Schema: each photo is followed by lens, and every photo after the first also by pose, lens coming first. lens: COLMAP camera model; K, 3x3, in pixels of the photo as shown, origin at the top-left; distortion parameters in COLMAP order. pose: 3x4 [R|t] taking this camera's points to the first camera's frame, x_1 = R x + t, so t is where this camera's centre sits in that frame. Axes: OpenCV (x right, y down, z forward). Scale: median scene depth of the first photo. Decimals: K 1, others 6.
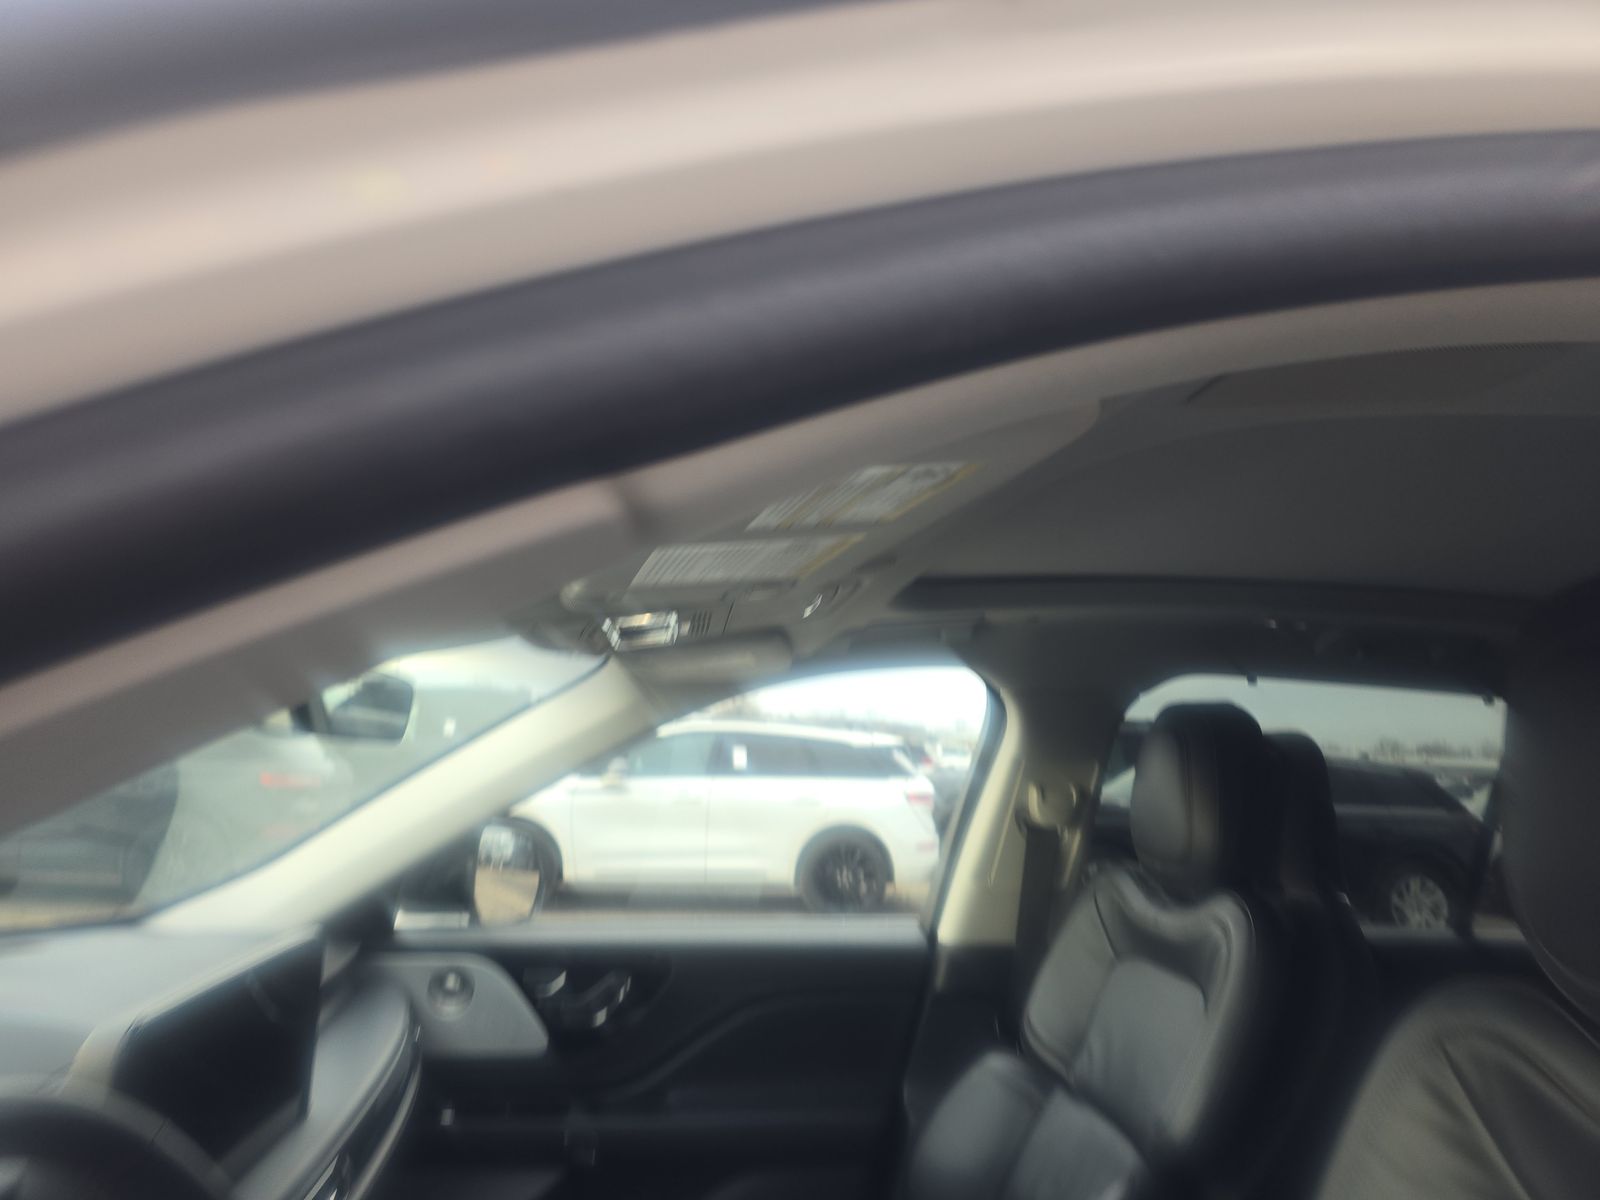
lens RADIAL K [[1088.7, 0, 800.0], [0, 1088.7, 600.0], [0, 0, 1]] dist [0.016852, -0.001425]
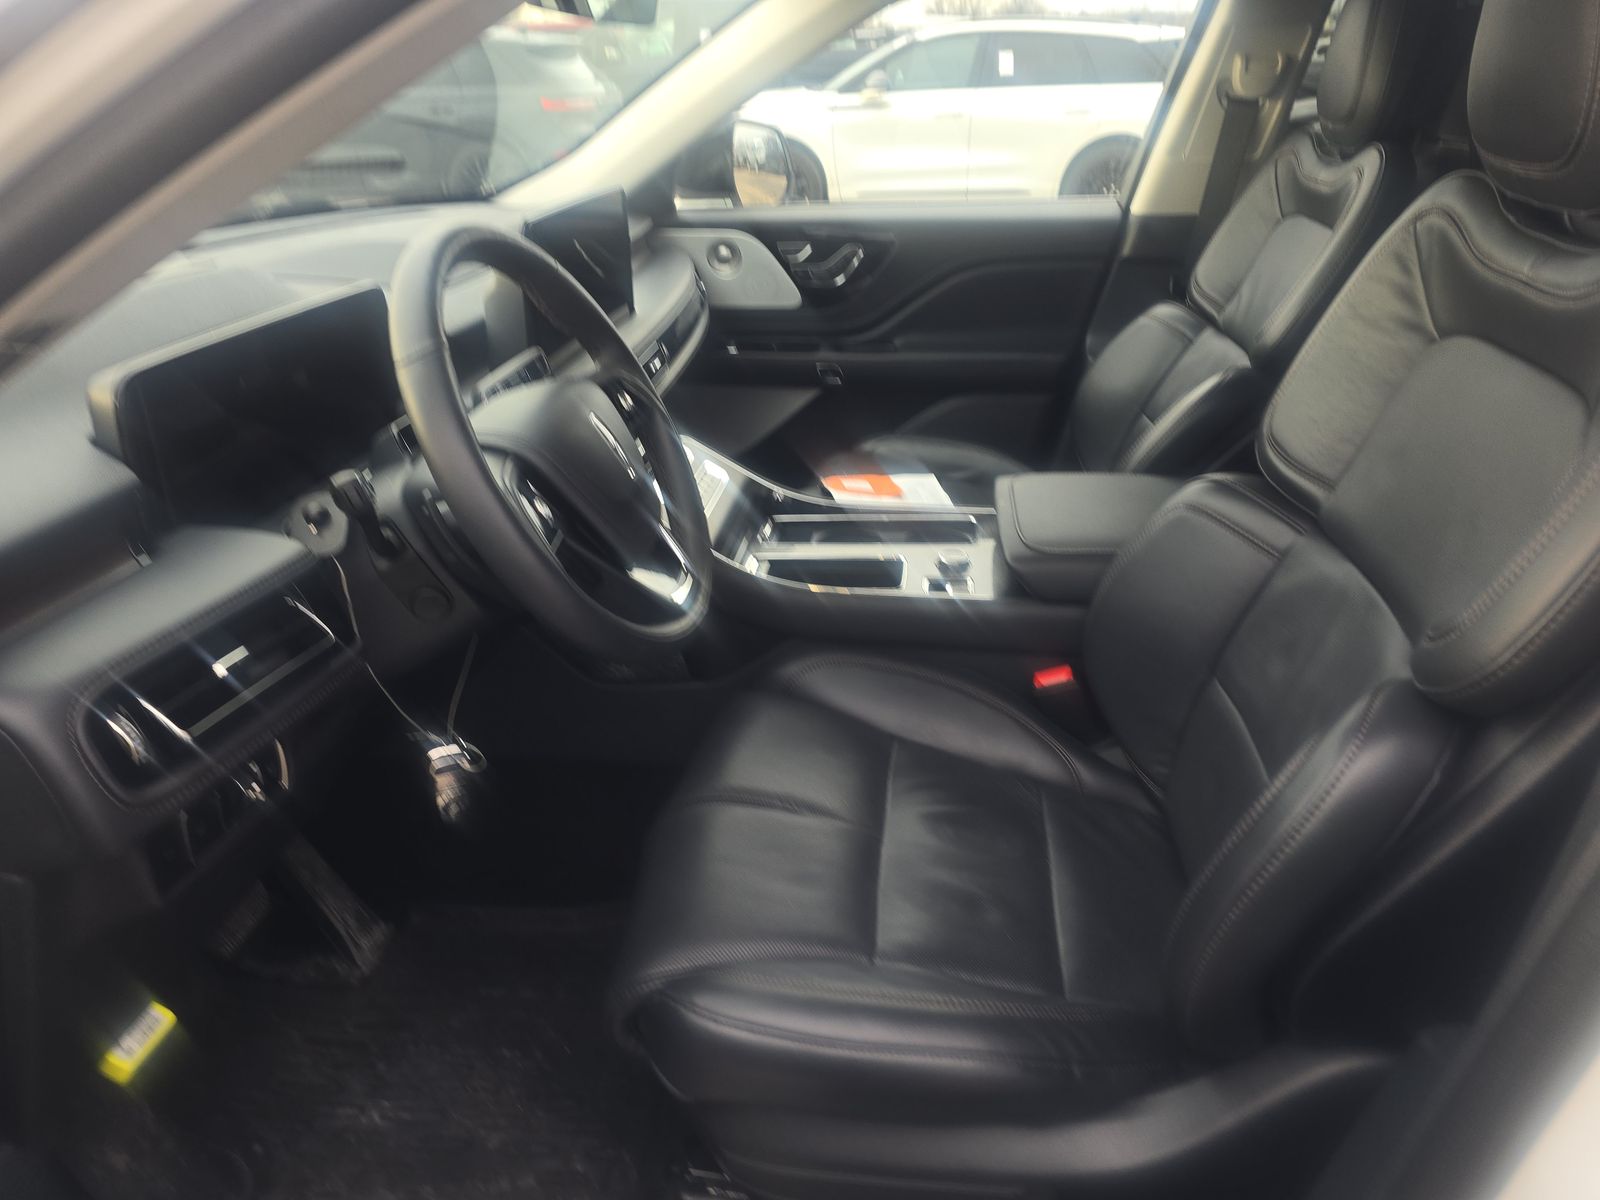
lens RADIAL K [[1088.7, 0, 800.0], [0, 1088.7, 600.0], [0, 0, 1]] dist [0.016852, -0.001425]
pose [[0.971505, 0.061885, -0.228797, 0.082467], [0.076421, 0.831975, 0.549525, -0.003267], [0.224360, -0.551351, 0.803538, -0.221689]]
